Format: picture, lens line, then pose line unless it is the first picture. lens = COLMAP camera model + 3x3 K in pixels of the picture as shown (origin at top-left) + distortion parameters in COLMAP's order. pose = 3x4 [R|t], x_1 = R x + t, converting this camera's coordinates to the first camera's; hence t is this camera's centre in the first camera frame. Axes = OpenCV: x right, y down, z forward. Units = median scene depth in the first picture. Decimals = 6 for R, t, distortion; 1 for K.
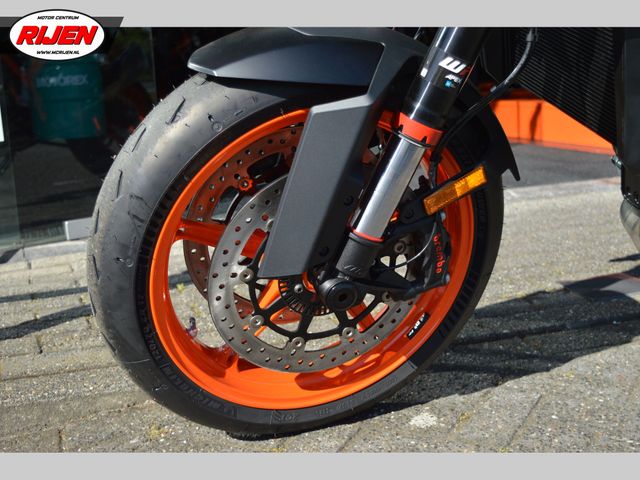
lens RADIAL K [[957.7, 0, 320.0], [0, 957.7, 240.0], [0, 0, 1]] dist [0.007467, -0.008933]
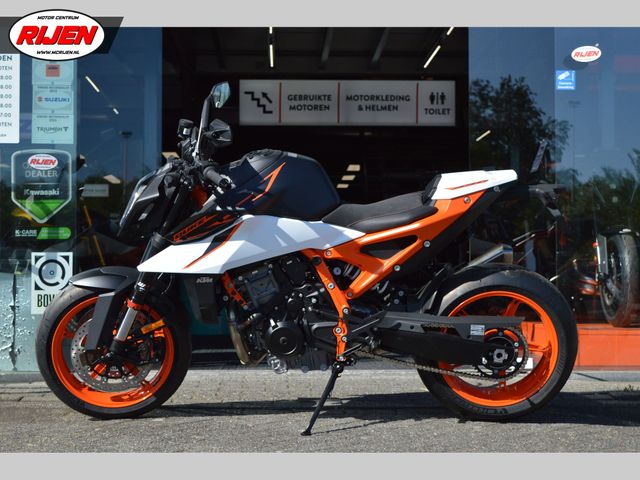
lens RADIAL K [[1334.0, 0, 320.0], [0, 1334.0, 240.0], [0, 0, 1]] dist [0.025587, 0.288489]
pose [[0.956323, 0.044418, -0.288919, 1.885026], [-0.103295, 0.975971, -0.191863, 0.440026], [0.273454, 0.213327, 0.937931, -2.880197]]
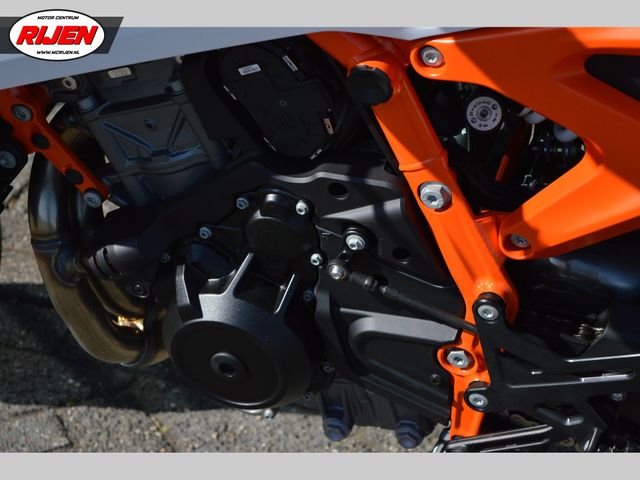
lens RADIAL K [[1510.9, 0, 320.0], [0, 1510.9, 240.0], [0, 0, 1]] dist [0.059298, 0.210677]
pose [[0.818658, 0.340435, -0.462496, 1.130152], [-0.198921, 0.923592, 0.327733, -0.525784], [0.538729, -0.176301, 0.823826, 0.217965]]
